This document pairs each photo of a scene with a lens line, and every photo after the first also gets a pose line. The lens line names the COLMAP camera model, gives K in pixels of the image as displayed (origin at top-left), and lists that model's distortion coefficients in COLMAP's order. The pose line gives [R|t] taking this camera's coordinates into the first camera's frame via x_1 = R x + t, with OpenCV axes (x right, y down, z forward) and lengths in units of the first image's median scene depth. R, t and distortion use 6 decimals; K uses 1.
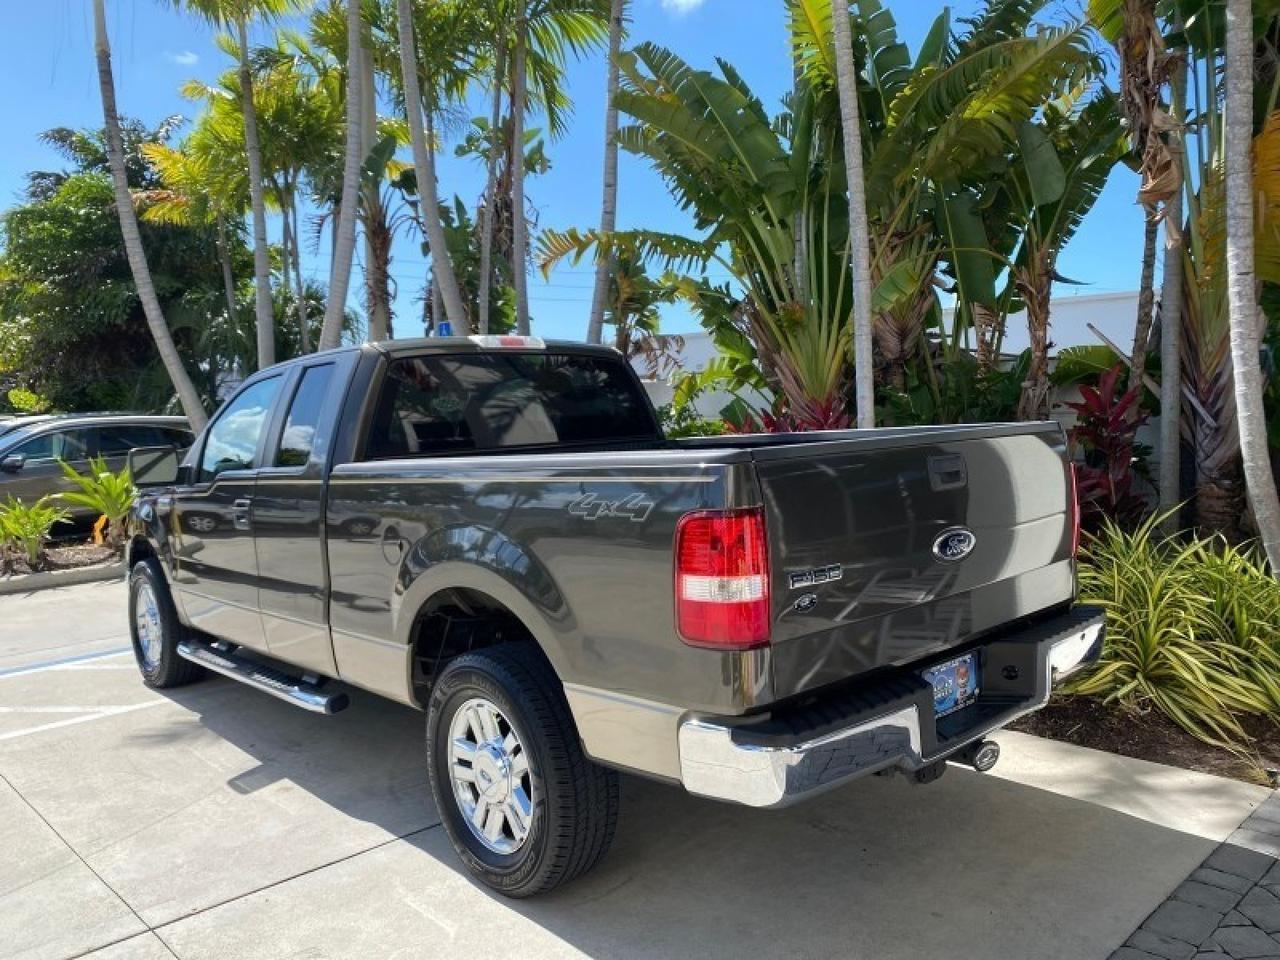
lens RADIAL K [[985.0, 0, 636.3], [0, 985.0, 472.1], [0, 0, 1]] dist [0.018915, -0.019195]
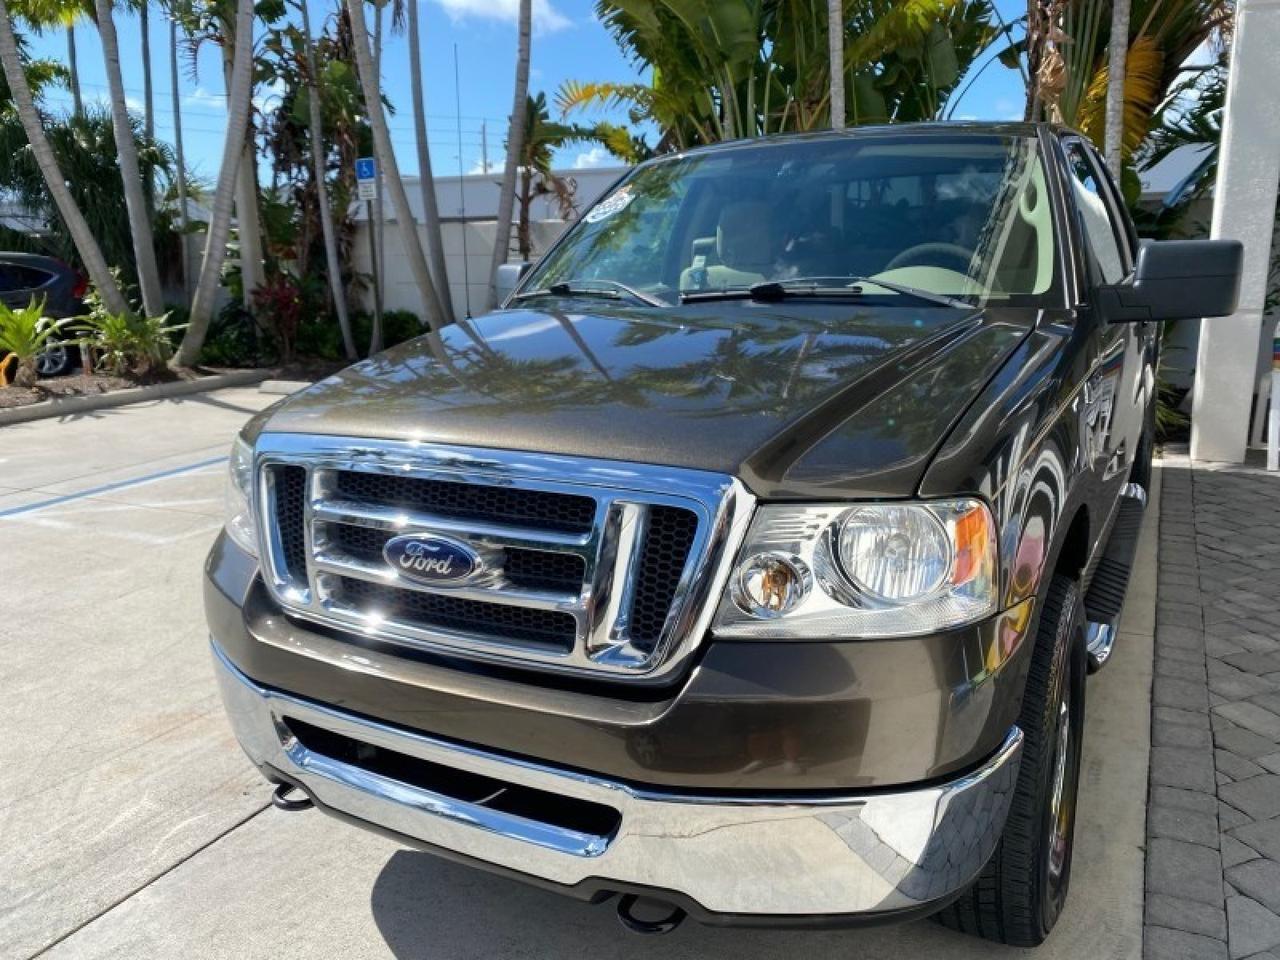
lens RADIAL K [[985.0, 0, 628.8], [0, 985.0, 484.2], [0, 0, 1]] dist [0.018915, -0.019195]
pose [[0.949753, -0.063853, 0.306419, -0.476764], [0.014647, 0.986965, 0.160268, 0.041752], [-0.312658, -0.147727, 0.938308, -0.215600]]
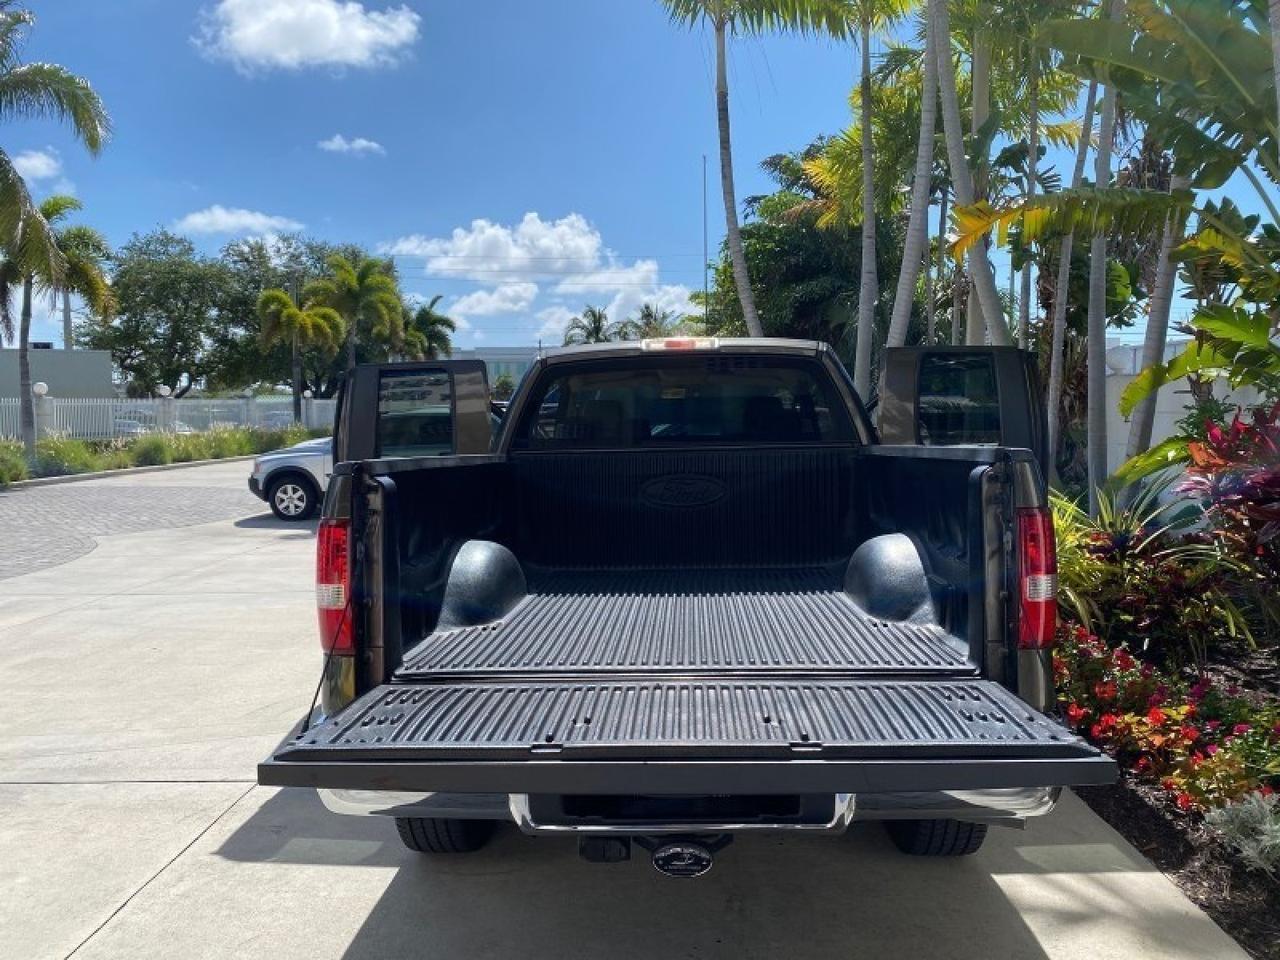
lens RADIAL K [[985.0, 0, 646.5], [0, 985.0, 469.9], [0, 0, 1]] dist [0.018915, -0.019195]
pose [[0.714835, 0.062045, -0.696535, 0.417407], [-0.053205, 0.997995, 0.034295, -0.026554], [0.697266, 0.012544, 0.716703, 0.189000]]
